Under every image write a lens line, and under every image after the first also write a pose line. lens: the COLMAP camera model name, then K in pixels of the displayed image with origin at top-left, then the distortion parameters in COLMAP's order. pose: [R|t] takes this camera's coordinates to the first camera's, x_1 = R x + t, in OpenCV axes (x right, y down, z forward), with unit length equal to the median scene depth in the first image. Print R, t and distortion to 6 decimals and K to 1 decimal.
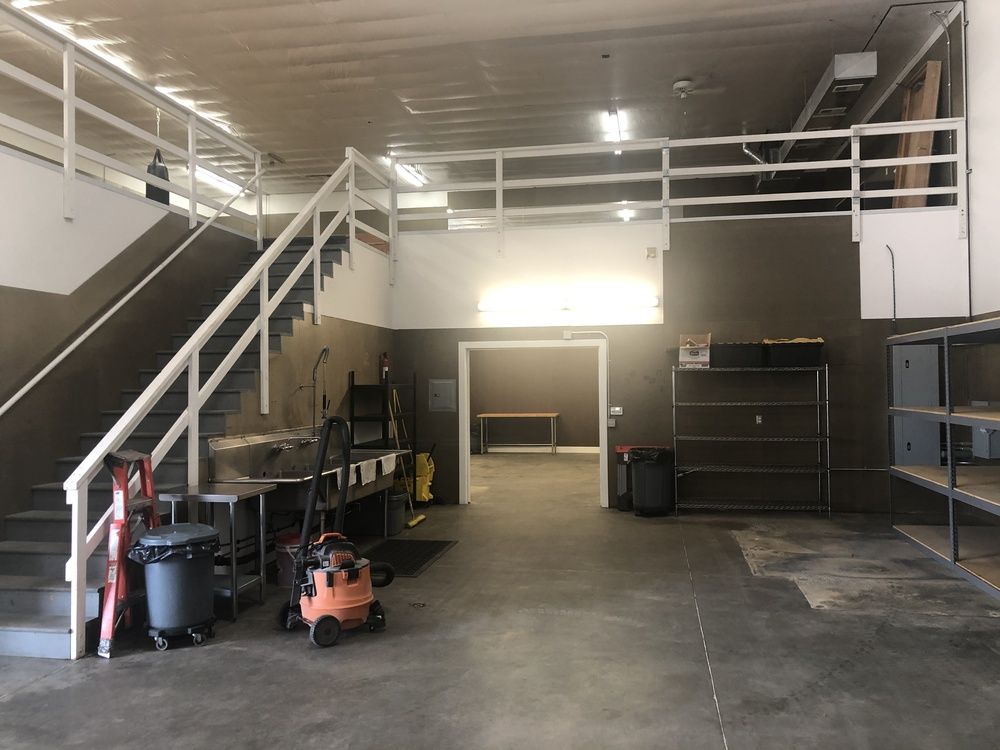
lens RADIAL K [[807.8, 0, 498.3], [0, 807.8, 363.3], [0, 0, 1]] dist [0.069660, -0.103579]
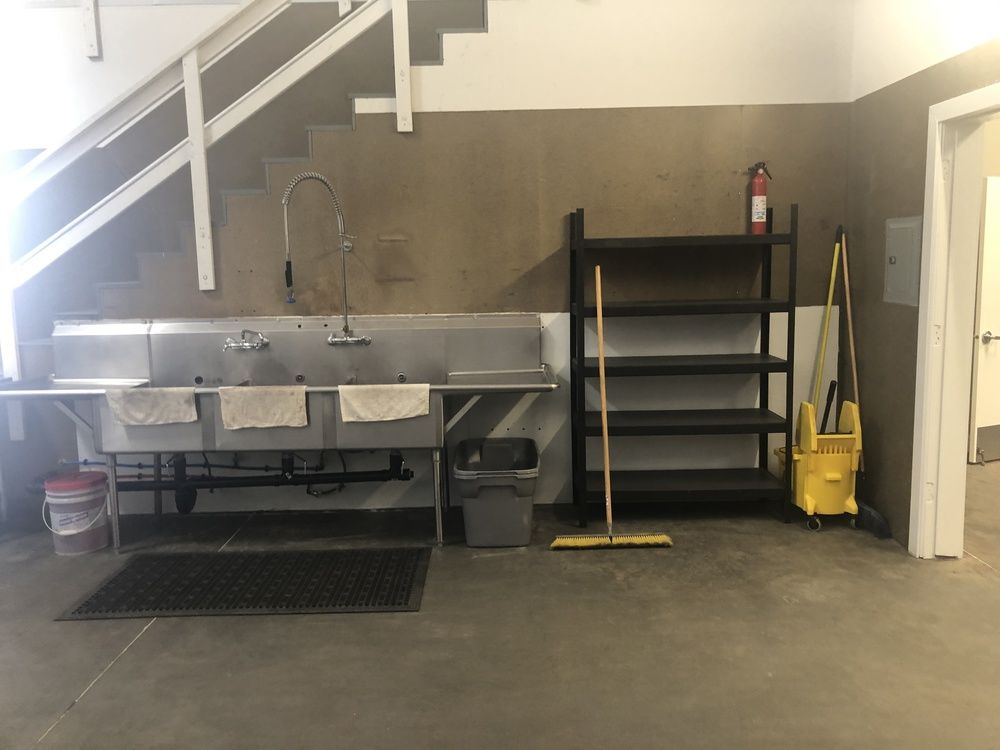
lens RADIAL K [[821.2, 0, 505.0], [0, 821.2, 362.3], [0, 0, 1]] dist [0.027434, -0.017696]
pose [[0.192820, 0.128822, -0.972741, 0.306075], [0.041219, 0.989406, 0.139199, 0.027932], [0.980368, -0.066936, 0.185468, 0.819073]]
